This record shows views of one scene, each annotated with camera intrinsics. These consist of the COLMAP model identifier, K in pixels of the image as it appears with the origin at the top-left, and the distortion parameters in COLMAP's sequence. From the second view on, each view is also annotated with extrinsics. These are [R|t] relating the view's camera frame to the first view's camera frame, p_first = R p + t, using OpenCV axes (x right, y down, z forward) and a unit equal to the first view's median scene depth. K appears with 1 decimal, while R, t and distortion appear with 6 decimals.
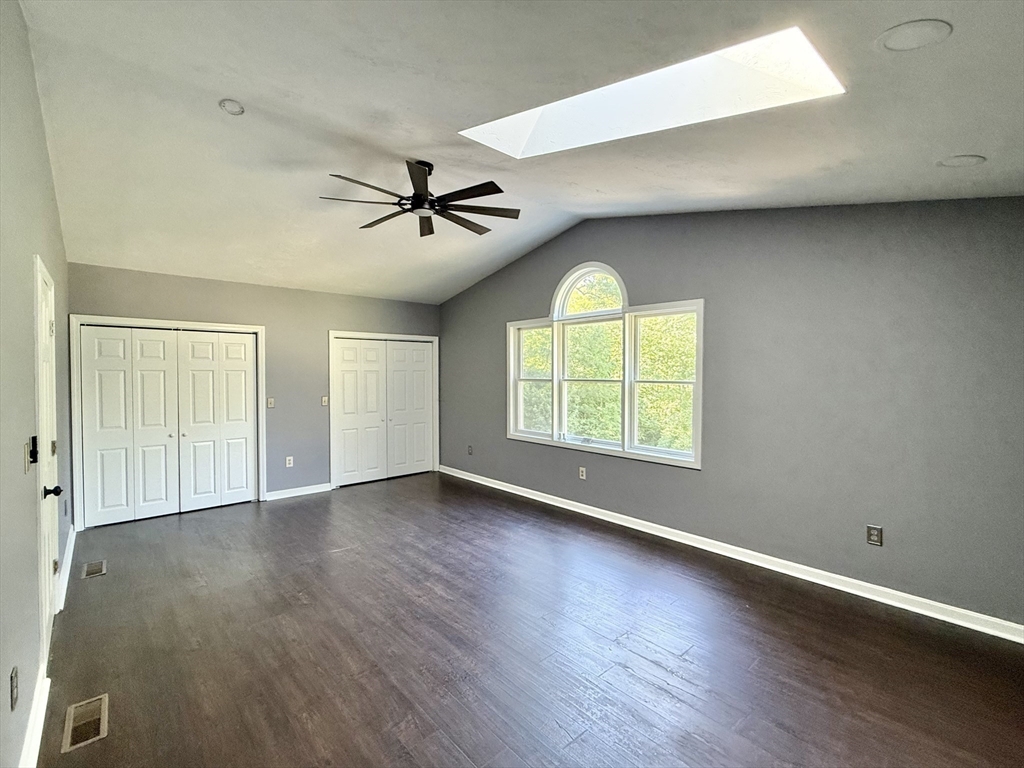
lens RADIAL K [[461.9, 0, 512.0], [0, 461.9, 384.0], [0, 0, 1]] dist [0.001985, 0.000170]
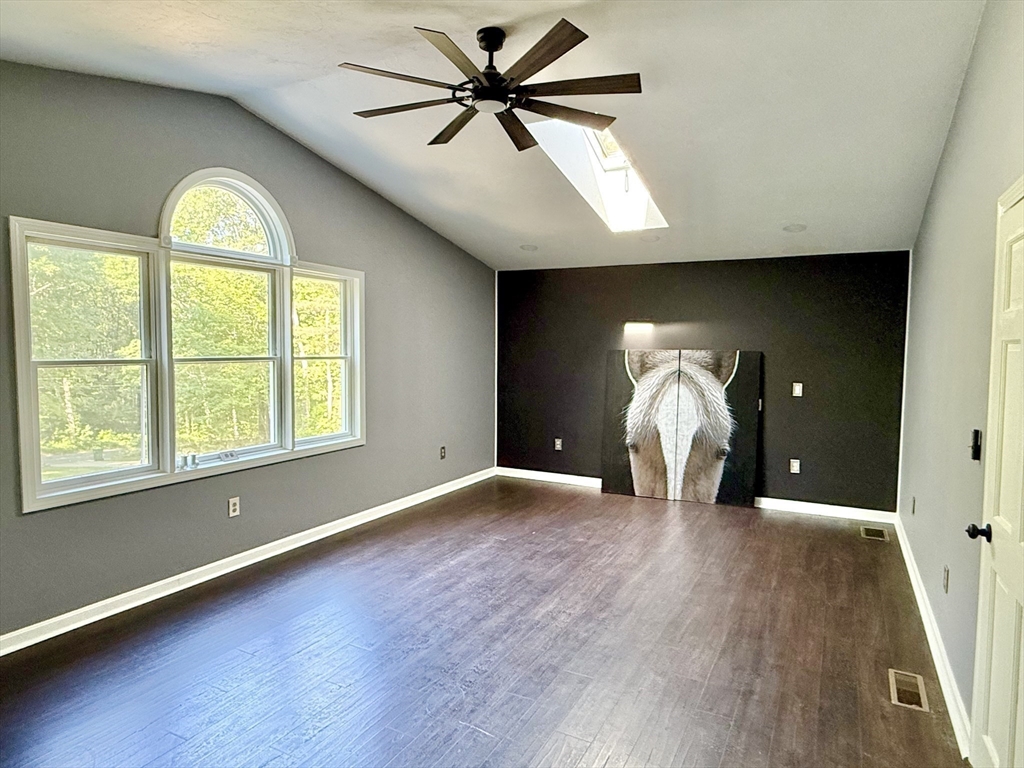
lens RADIAL K [[629.1, 0, 512.0], [0, 629.1, 384.0], [0, 0, 1]] dist [0.001159, 0.002634]
pose [[-0.355851, -0.062368, 0.932459, -0.854949], [0.014859, 0.997267, 0.072373, -0.033205], [-0.934425, 0.039610, -0.353951, 1.048914]]
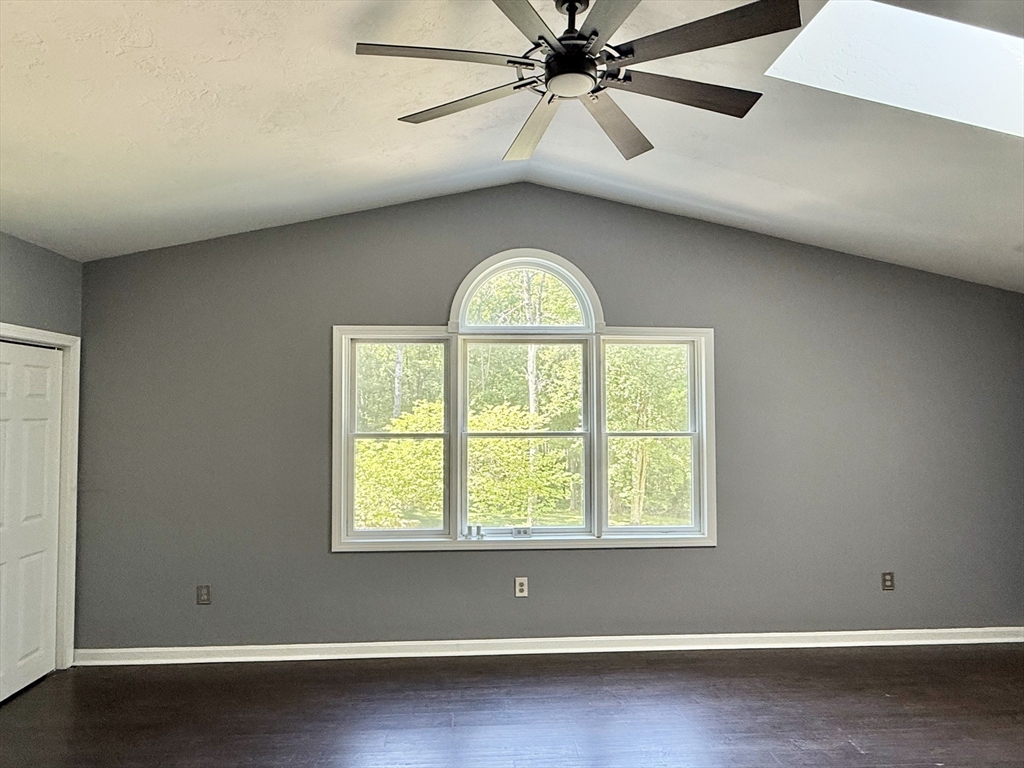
lens RADIAL K [[629.1, 0, 512.0], [0, 629.1, 384.0], [0, 0, 1]] dist [0.001159, 0.002634]
pose [[0.615090, 0.037107, 0.787583, -0.576668], [0.022149, 0.997685, -0.064304, -0.023180], [-0.788146, 0.056997, 0.612844, 0.540404]]
